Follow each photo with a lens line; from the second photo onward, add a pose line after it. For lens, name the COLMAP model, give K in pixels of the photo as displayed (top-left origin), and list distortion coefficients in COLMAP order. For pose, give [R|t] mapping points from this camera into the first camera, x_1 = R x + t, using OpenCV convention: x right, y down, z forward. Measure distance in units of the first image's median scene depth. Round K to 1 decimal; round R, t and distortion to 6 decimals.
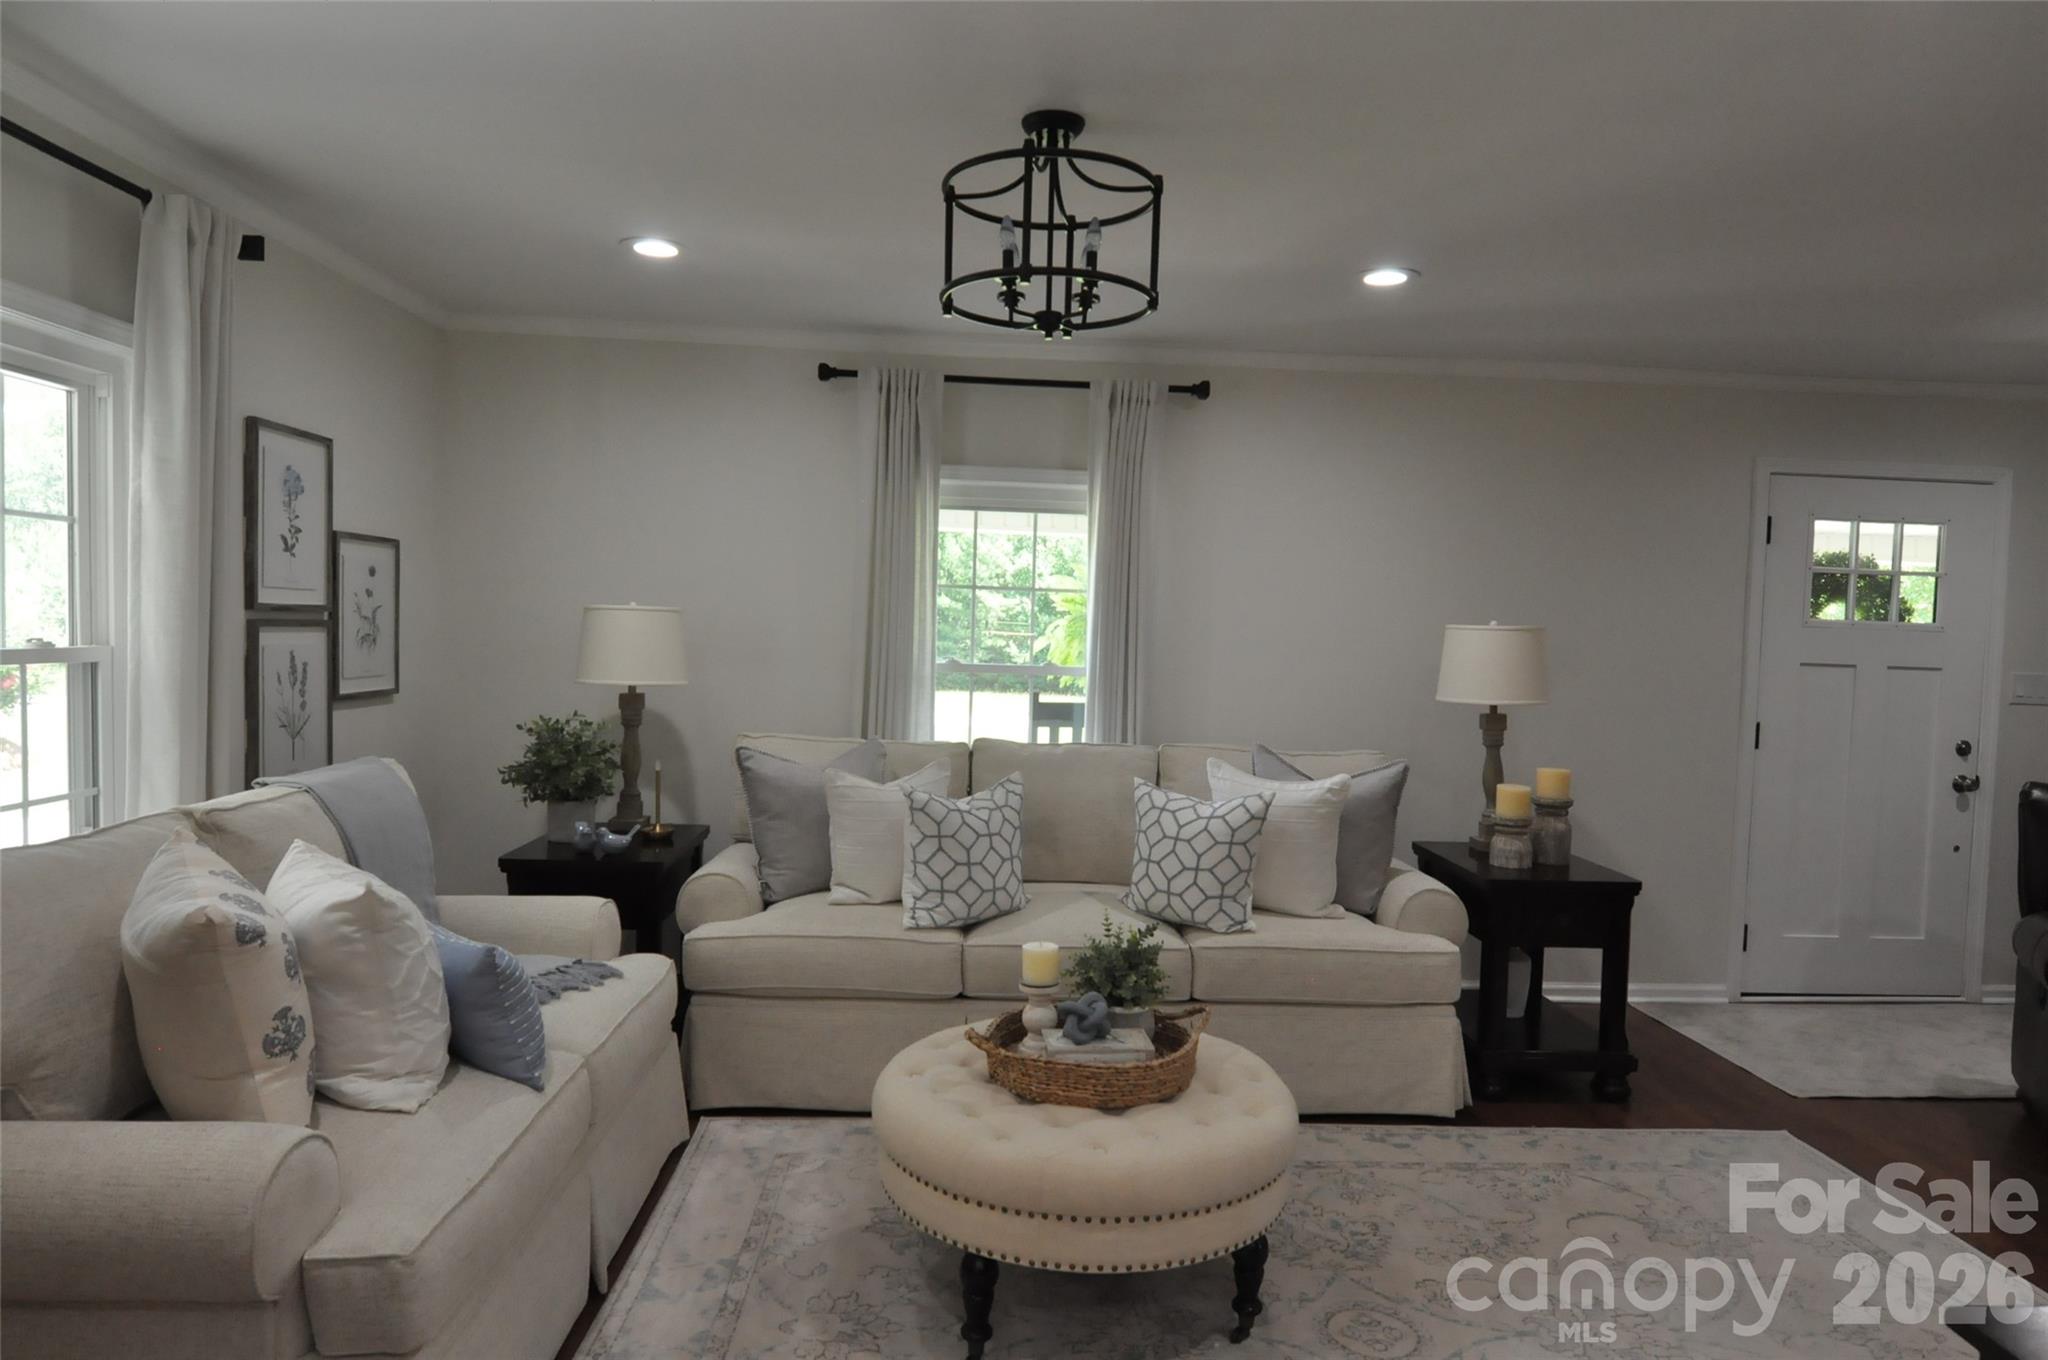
lens RADIAL K [[1246.9, 0, 1025.5], [0, 1246.9, 678.6], [0, 0, 1]] dist [-0.007730, -0.007589]
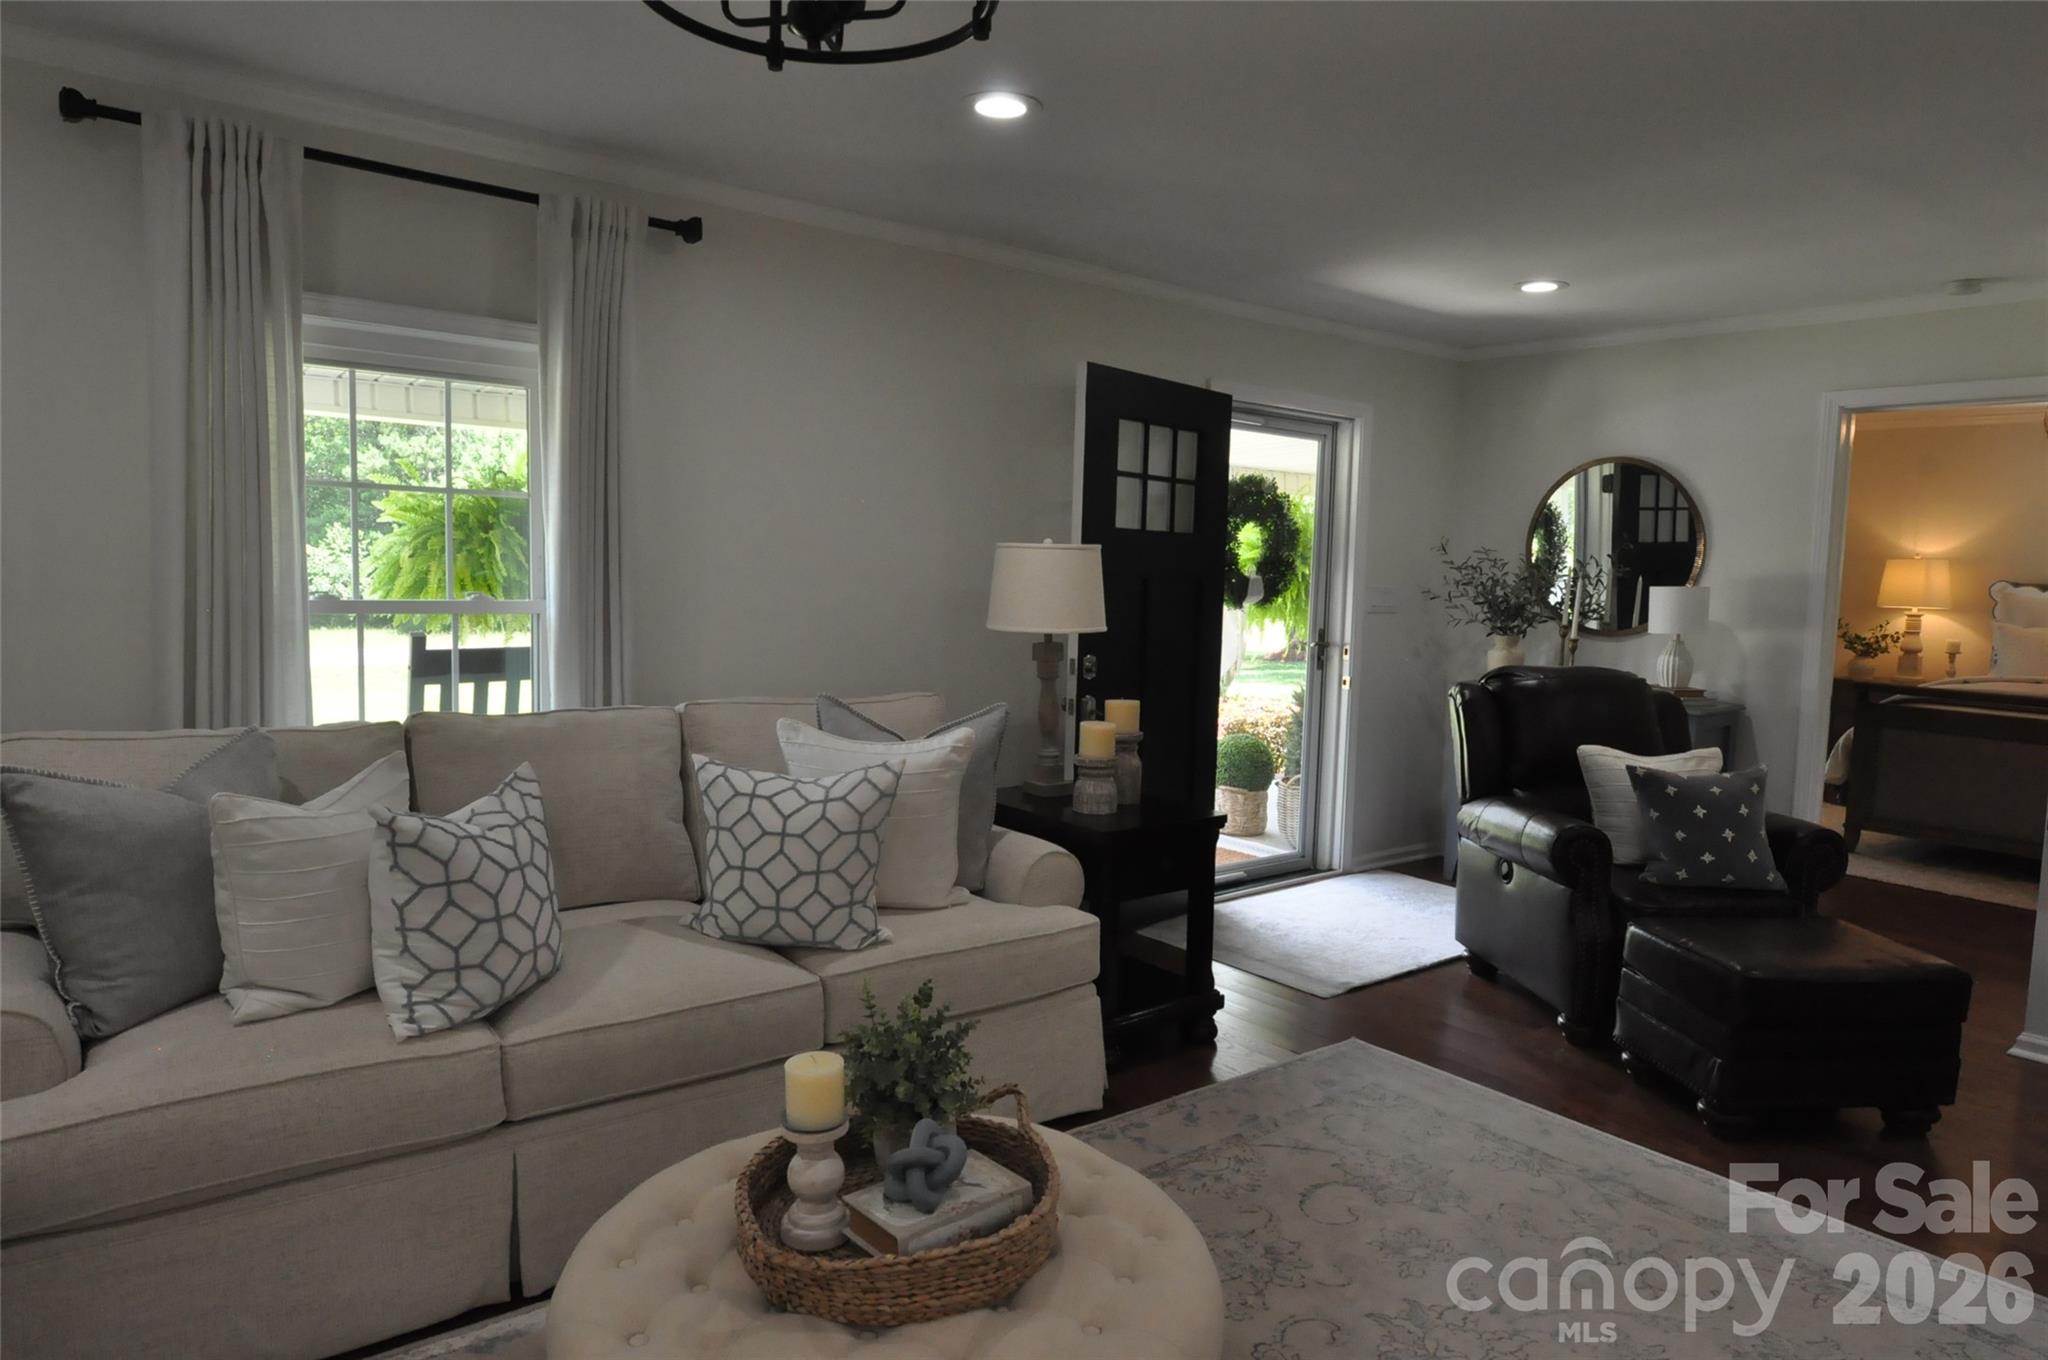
lens RADIAL K [[1246.9, 0, 1027.4], [0, 1246.9, 679.9], [0, 0, 1]] dist [-0.007730, -0.007589]
pose [[0.815150, -0.061847, 0.575939, -0.179605], [0.022844, 0.996943, 0.074723, -0.014409], [-0.578800, -0.047754, 0.814070, 0.320688]]
